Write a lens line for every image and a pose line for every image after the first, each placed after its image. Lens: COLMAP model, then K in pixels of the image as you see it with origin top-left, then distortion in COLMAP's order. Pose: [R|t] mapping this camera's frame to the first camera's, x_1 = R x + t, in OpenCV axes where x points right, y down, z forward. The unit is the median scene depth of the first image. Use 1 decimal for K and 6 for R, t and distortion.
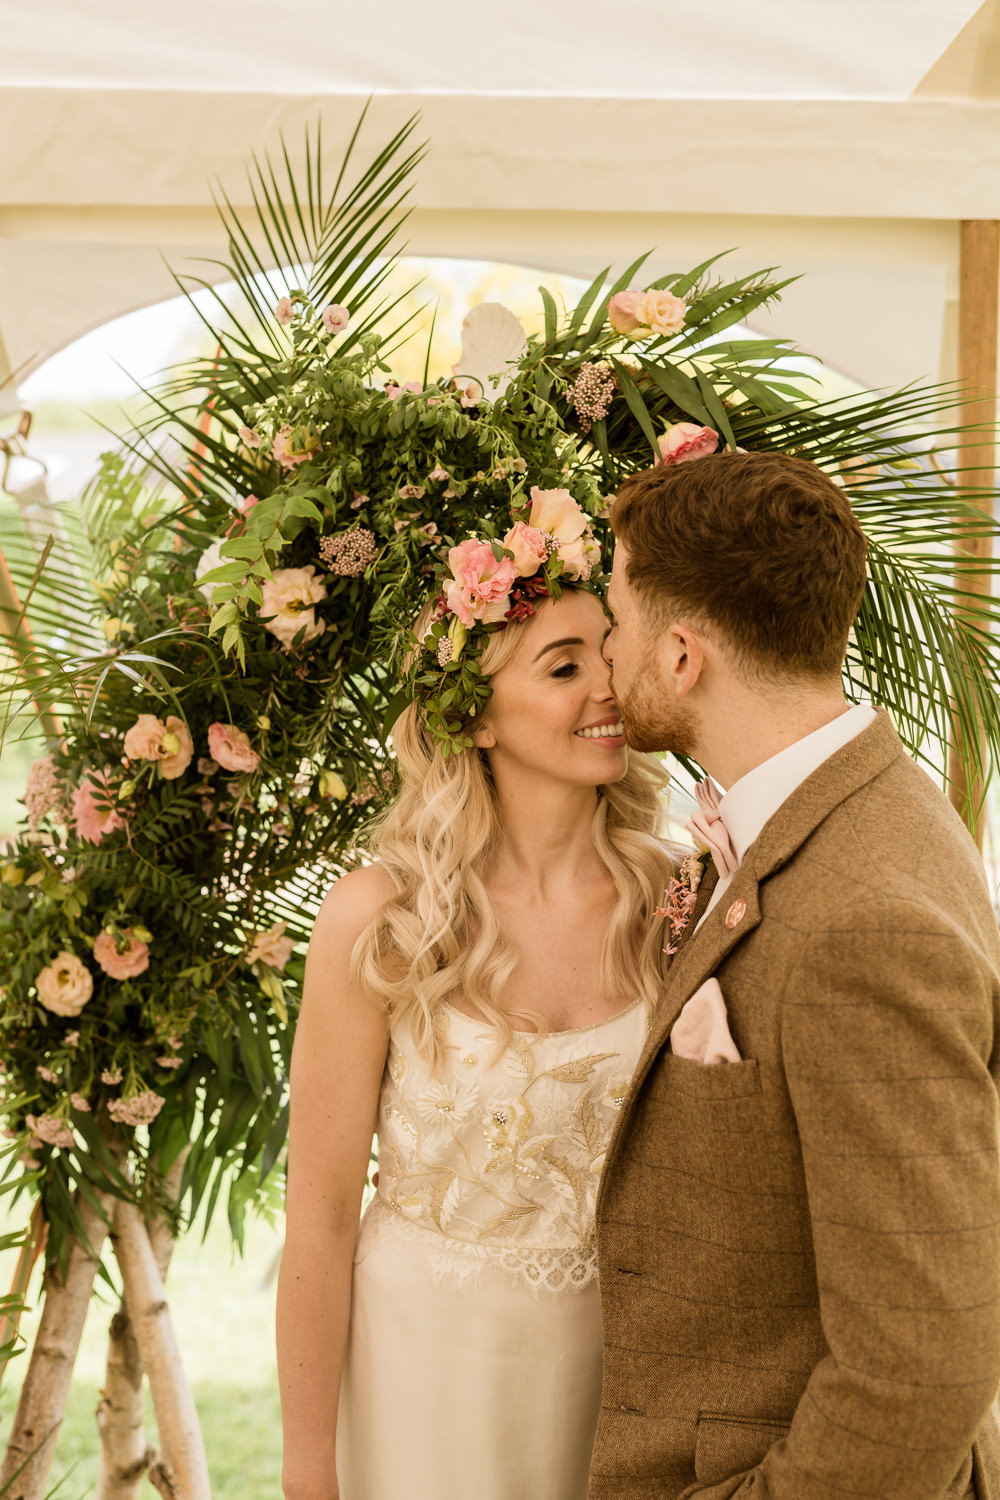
lens RADIAL K [[2066.4, 0, 496.8], [0, 2066.4, 747.9], [0, 0, 1]] dist [-0.016220, 0.000000]
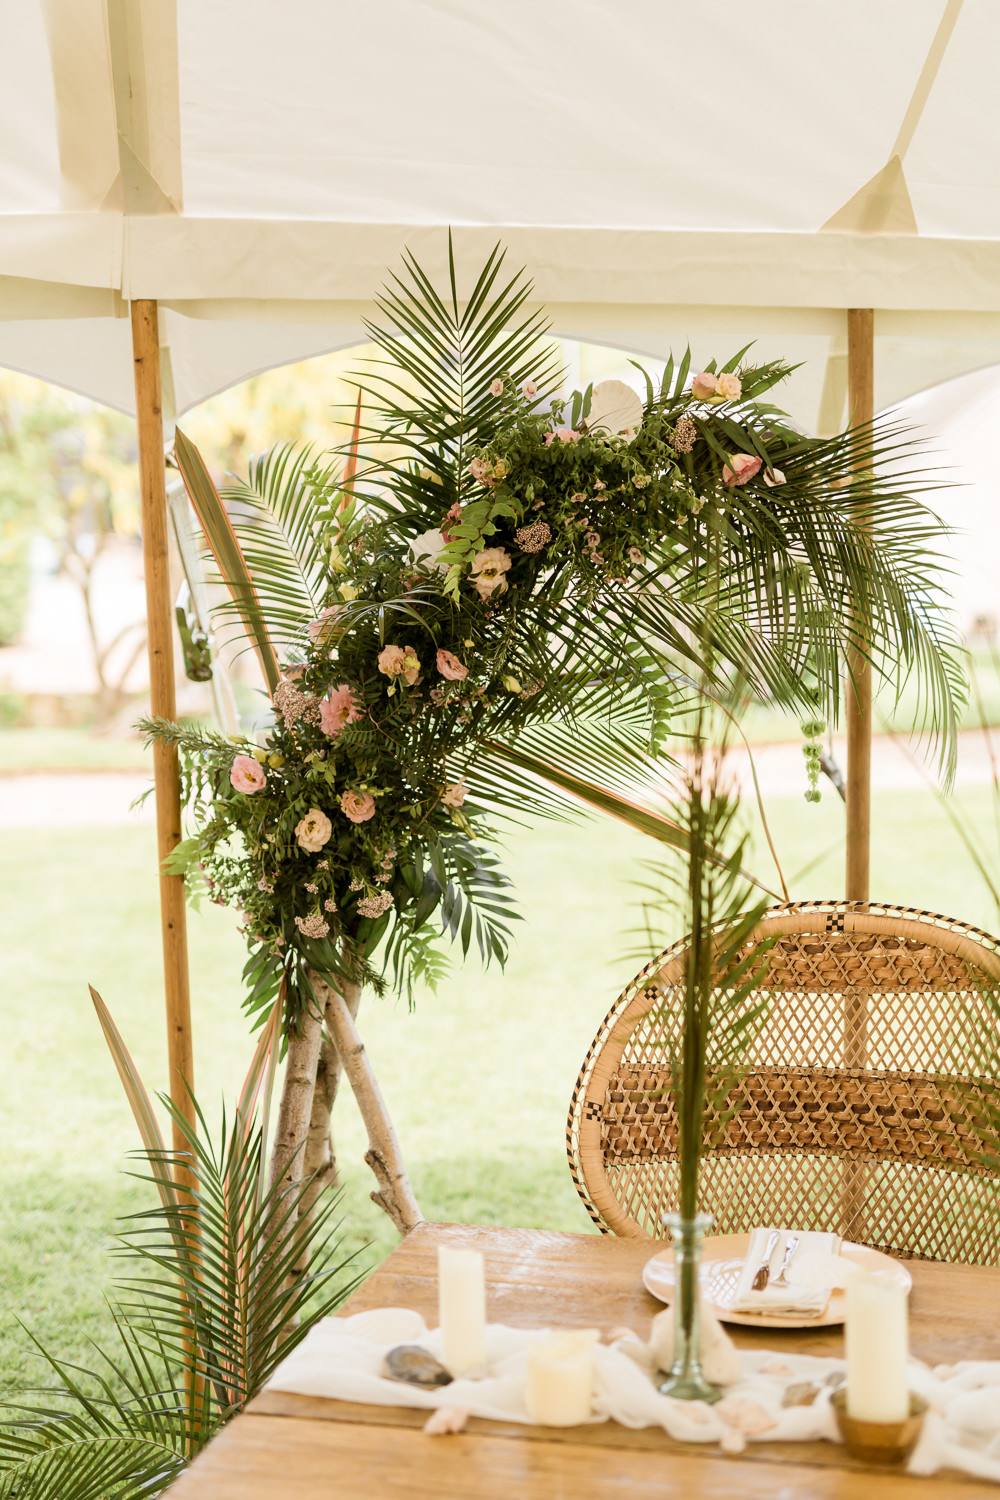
lens RADIAL K [[1968.7, 0, 508.9], [0, 1968.7, 785.3], [0, 0, 1]] dist [0.000107, 0.000000]
pose [[0.980013, -0.052114, 0.191987, -0.382814], [0.043567, 0.997874, 0.048476, 0.020887], [-0.194105, -0.039143, 0.980199, -0.481726]]
